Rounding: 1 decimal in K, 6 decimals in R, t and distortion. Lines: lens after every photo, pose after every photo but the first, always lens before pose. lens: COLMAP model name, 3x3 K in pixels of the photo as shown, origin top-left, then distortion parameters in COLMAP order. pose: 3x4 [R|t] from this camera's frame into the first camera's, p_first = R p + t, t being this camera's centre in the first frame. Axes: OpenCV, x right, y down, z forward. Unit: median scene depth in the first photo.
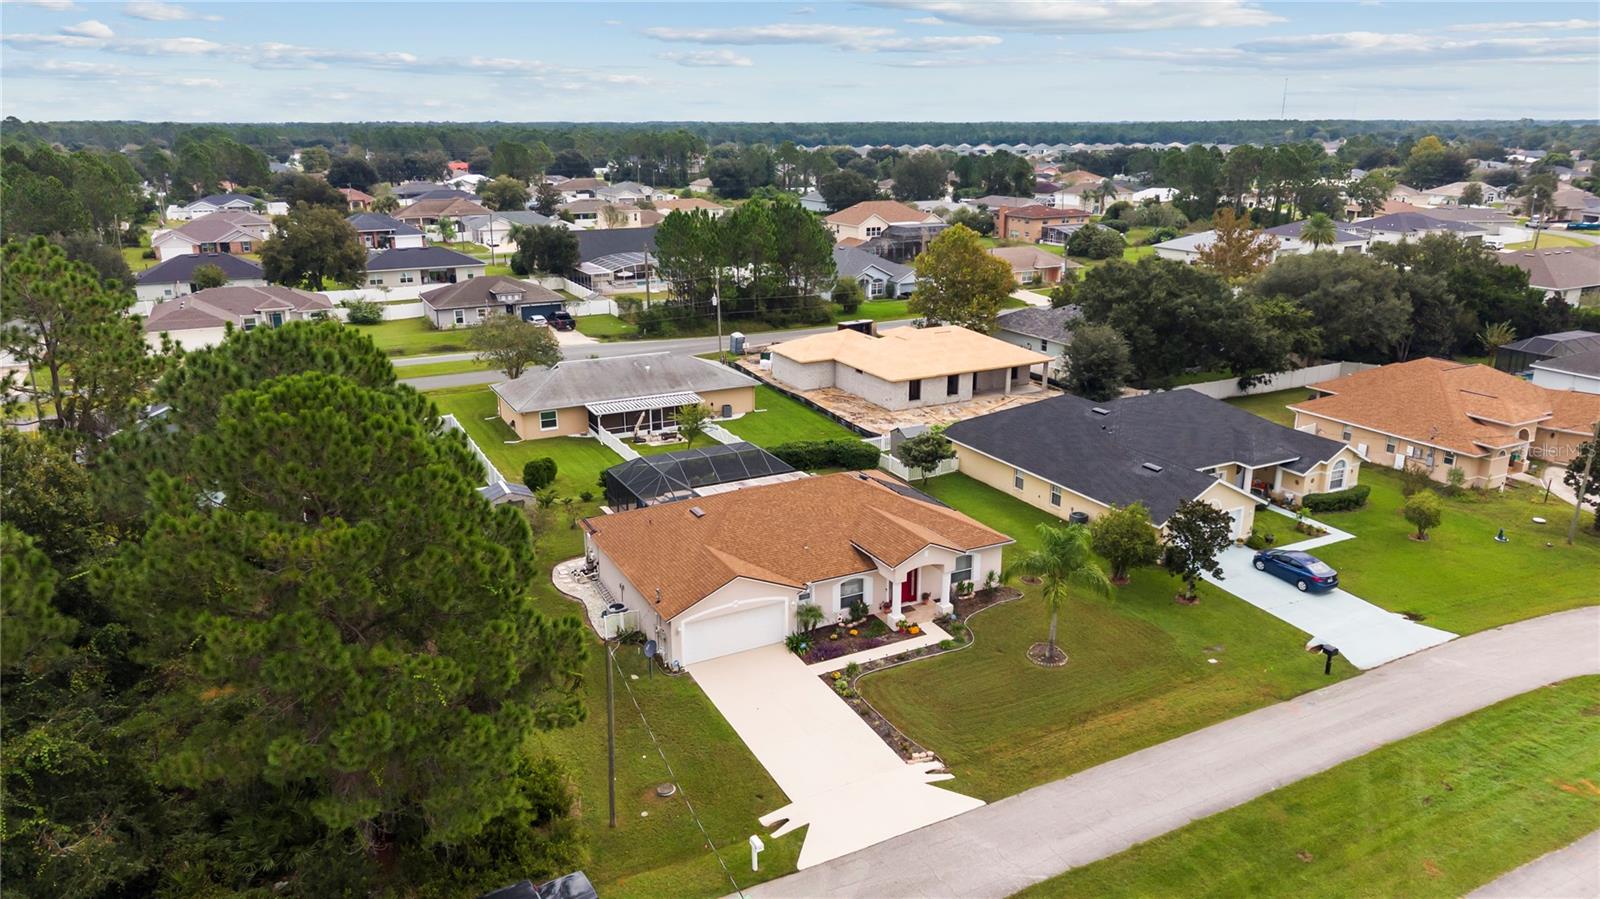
lens RADIAL K [[1065.6, 0, 806.9], [0, 1065.6, 447.6], [0, 0, 1]] dist [0.042446, -0.062044]
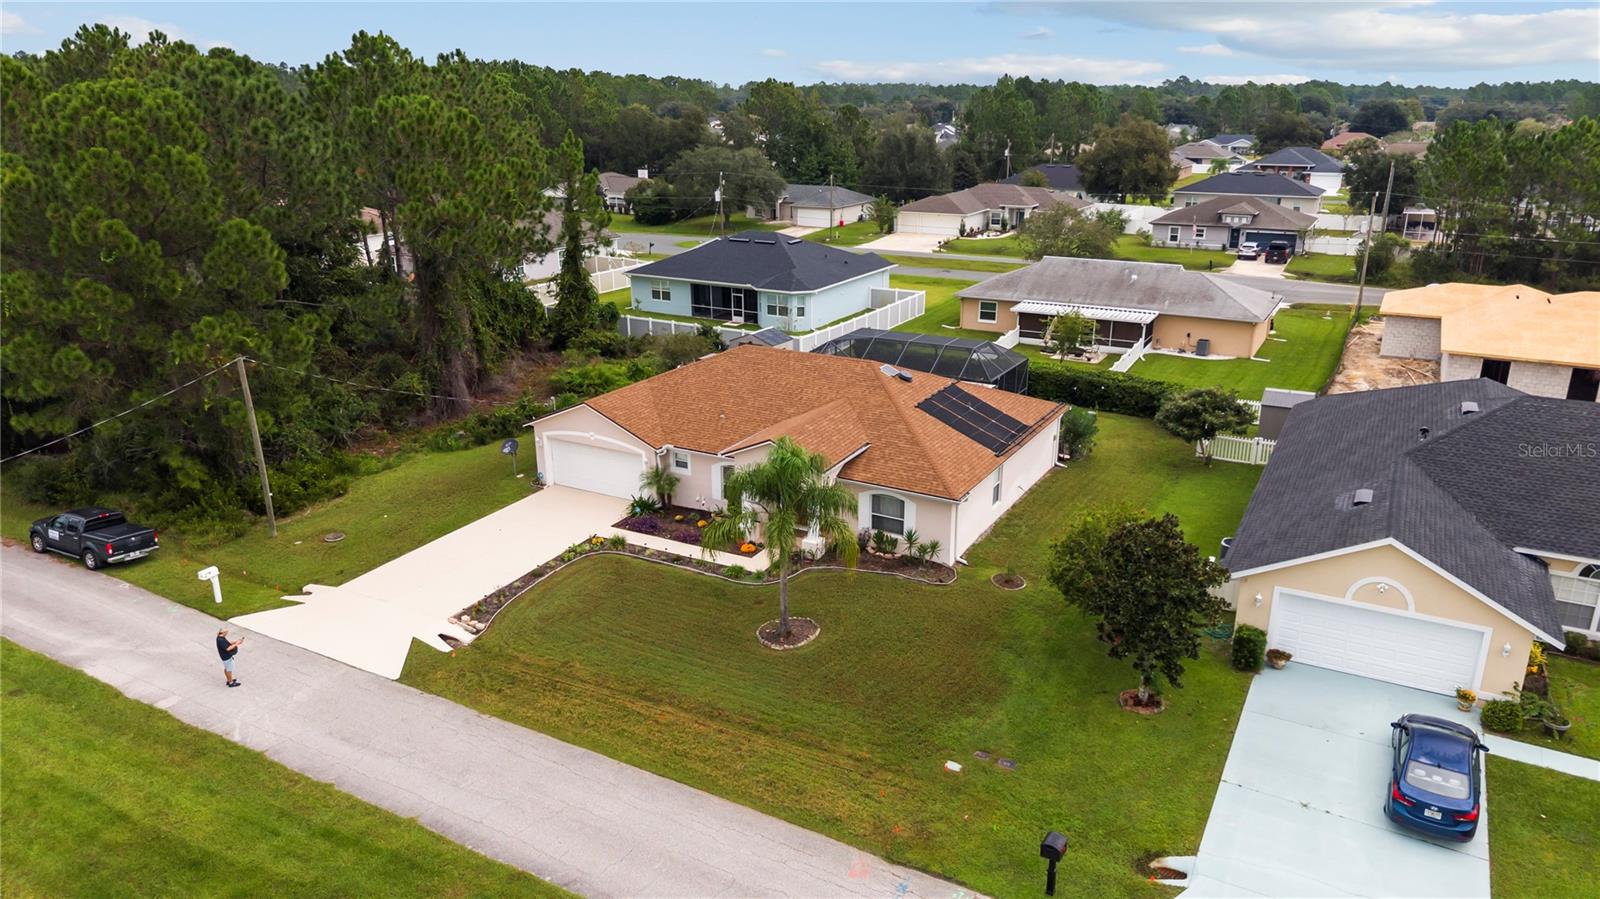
lens RADIAL K [[1065.6, 0, 806.9], [0, 1065.6, 447.6], [0, 0, 1]] dist [0.042446, -0.062044]
pose [[0.538537, 0.256926, -0.802475, 0.679559], [-0.237000, 0.960116, 0.148348, -0.019911], [0.808584, 0.110296, 0.577950, 0.556174]]
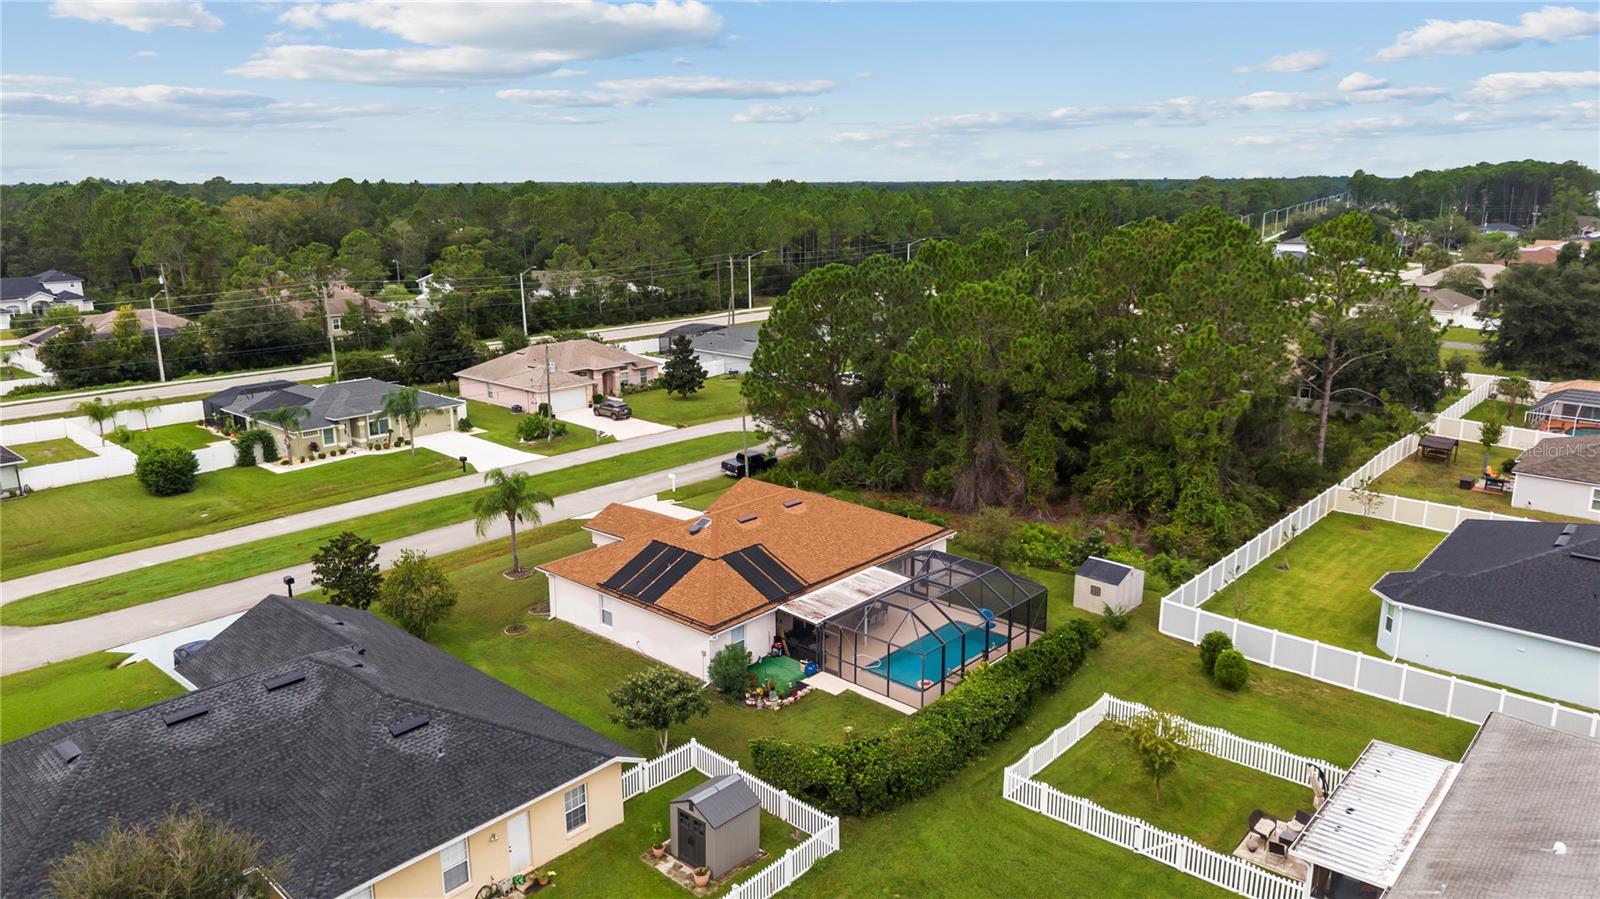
lens RADIAL K [[1065.6, 0, 806.9], [0, 1065.6, 447.6], [0, 0, 1]] dist [0.042446, -0.062044]
pose [[-0.937569, 0.090378, -0.335852, 0.291106], [-0.094724, 0.862789, 0.496611, -0.580788], [0.334652, 0.497420, -0.800363, 1.933031]]
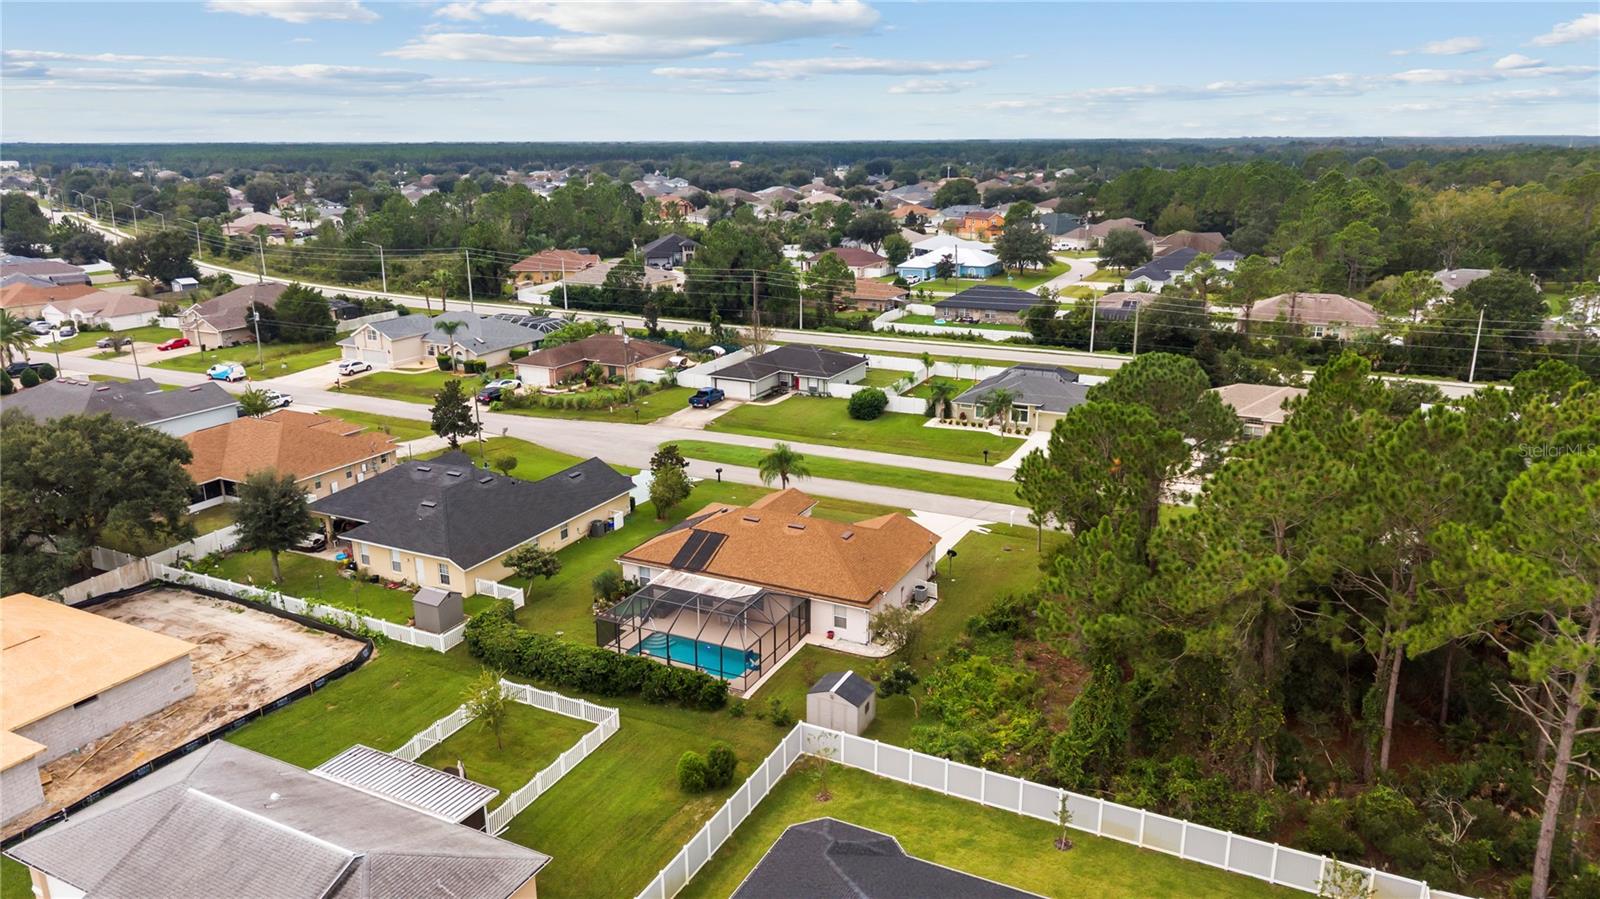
lens RADIAL K [[1064.8, 0, 807.1], [0, 1064.8, 449.6], [0, 0, 1]] dist [0.090282, -0.249703]
pose [[-0.584571, -0.218245, 0.781438, -1.168584], [0.242844, 0.871922, 0.425181, -0.656247], [-0.774147, 0.438316, -0.456701, 1.644609]]
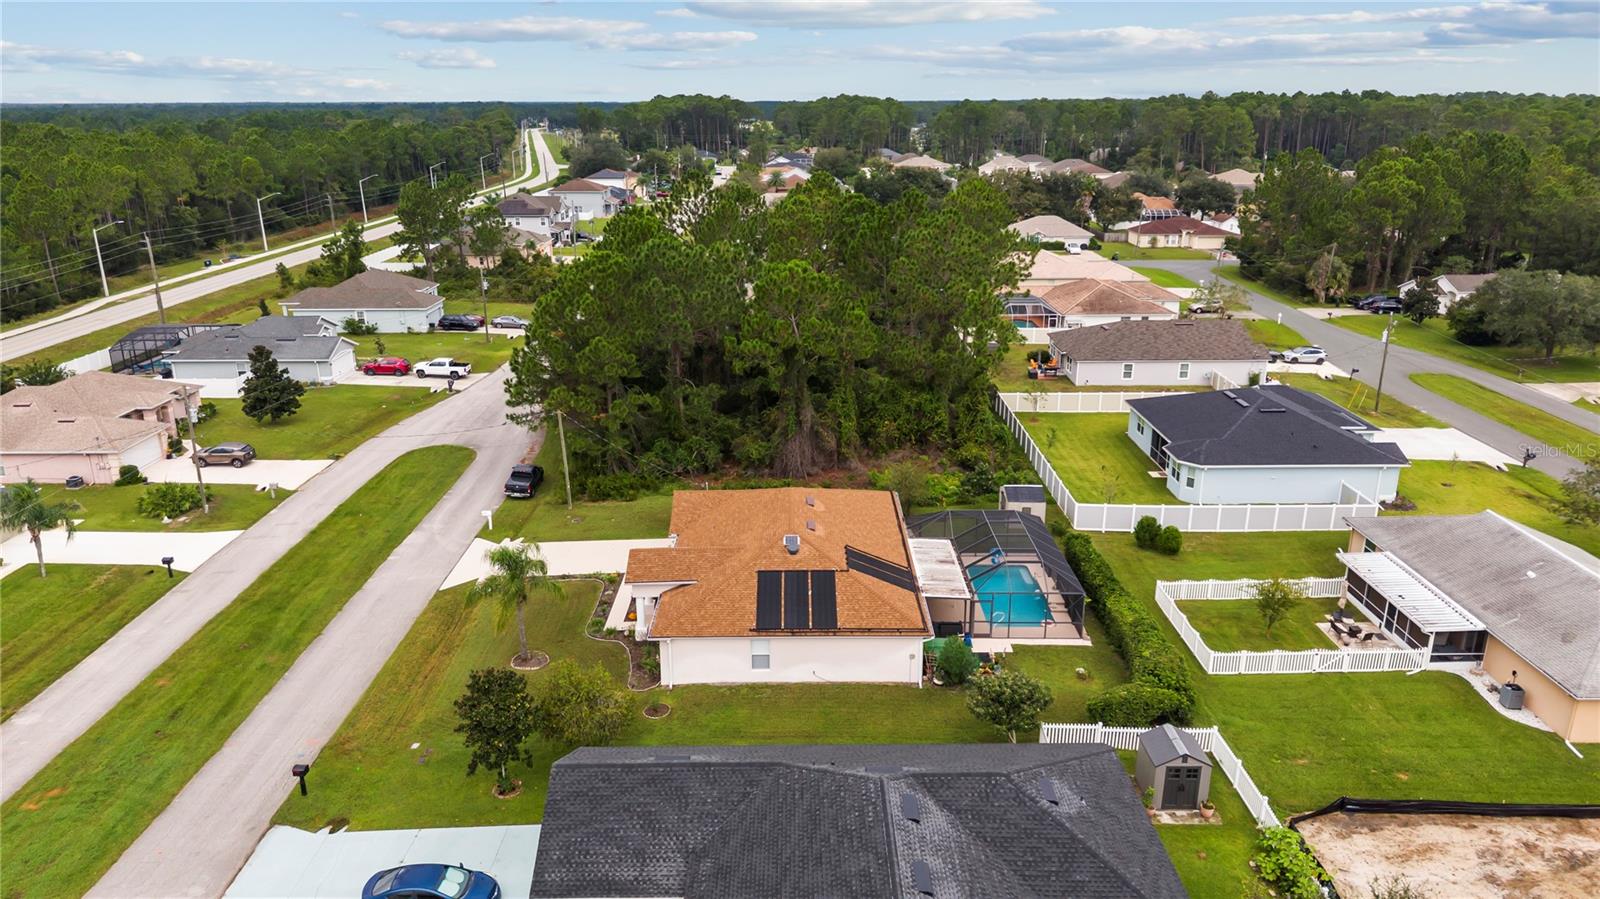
lens RADIAL K [[1065.6, 0, 806.9], [0, 1065.6, 447.6], [0, 0, 1]] dist [0.042446, -0.062044]
pose [[-0.458202, 0.276413, -0.844776, 0.891845], [-0.257079, 0.868584, 0.423641, -0.504555], [0.850859, 0.411287, -0.326927, 1.401062]]
